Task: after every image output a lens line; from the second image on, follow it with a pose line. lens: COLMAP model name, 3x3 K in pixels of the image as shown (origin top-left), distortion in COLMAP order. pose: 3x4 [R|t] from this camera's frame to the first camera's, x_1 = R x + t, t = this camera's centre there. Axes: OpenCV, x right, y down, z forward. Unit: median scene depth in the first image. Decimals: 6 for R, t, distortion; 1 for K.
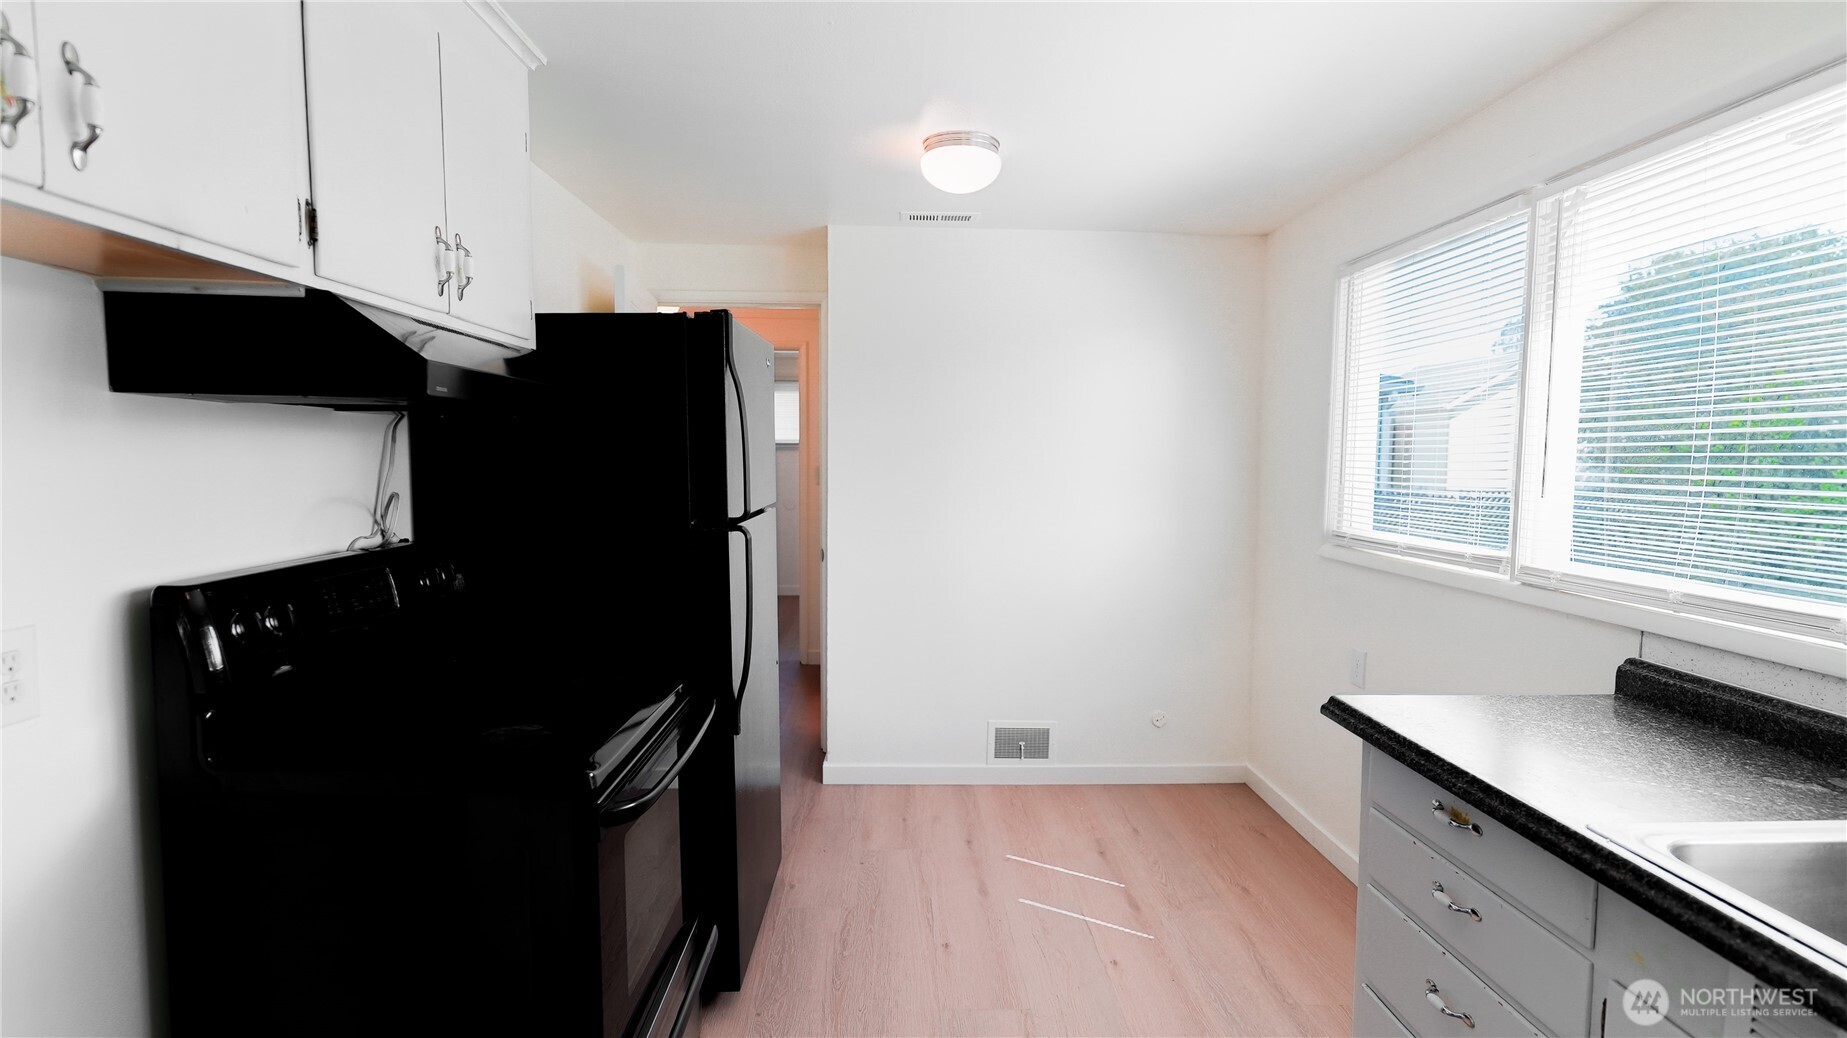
lens RADIAL K [[896.2, 0, 918.4], [0, 896.2, 522.0], [0, 0, 1]] dist [0.004681, -0.001721]
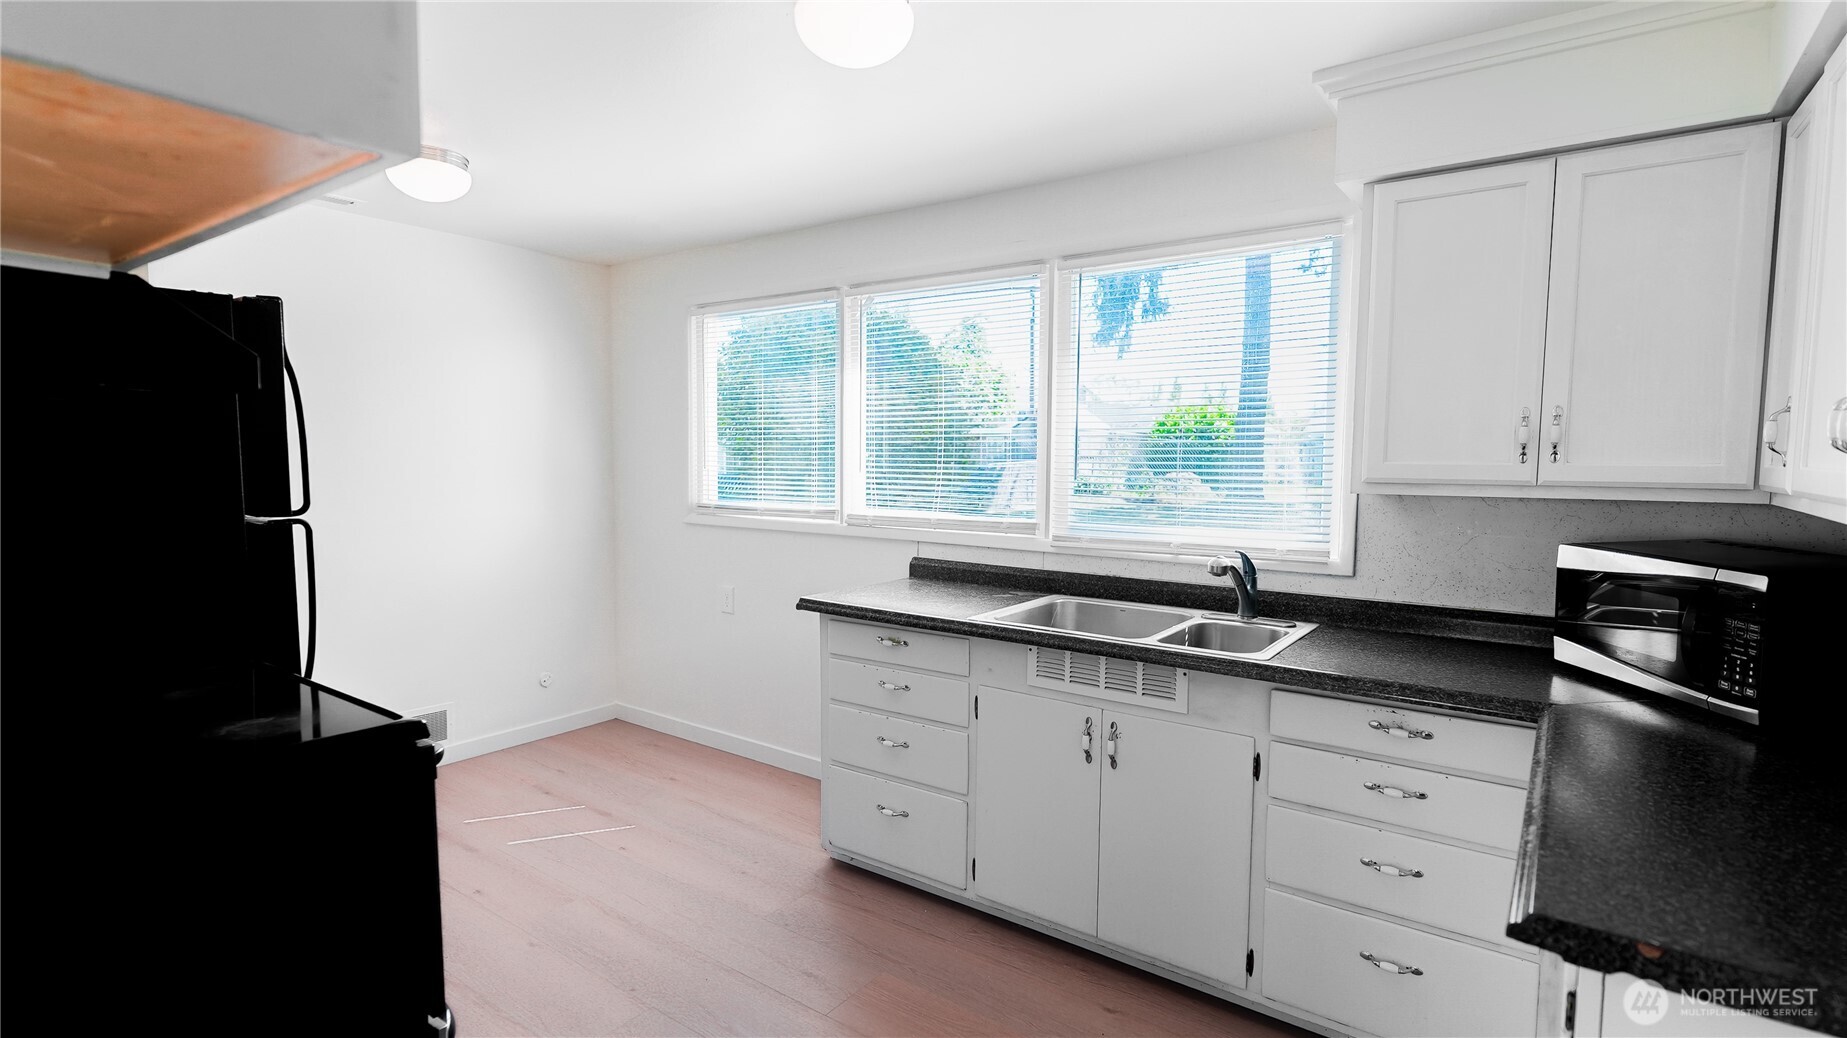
lens RADIAL K [[896.2, 0, 935.4], [0, 896.2, 517.4], [0, 0, 1]] dist [0.004681, -0.001721]
pose [[0.612922, -0.059403, 0.787908, -0.538554], [0.054182, 0.997983, 0.033092, 0.008789], [-0.788284, 0.022407, 0.614904, -0.151156]]
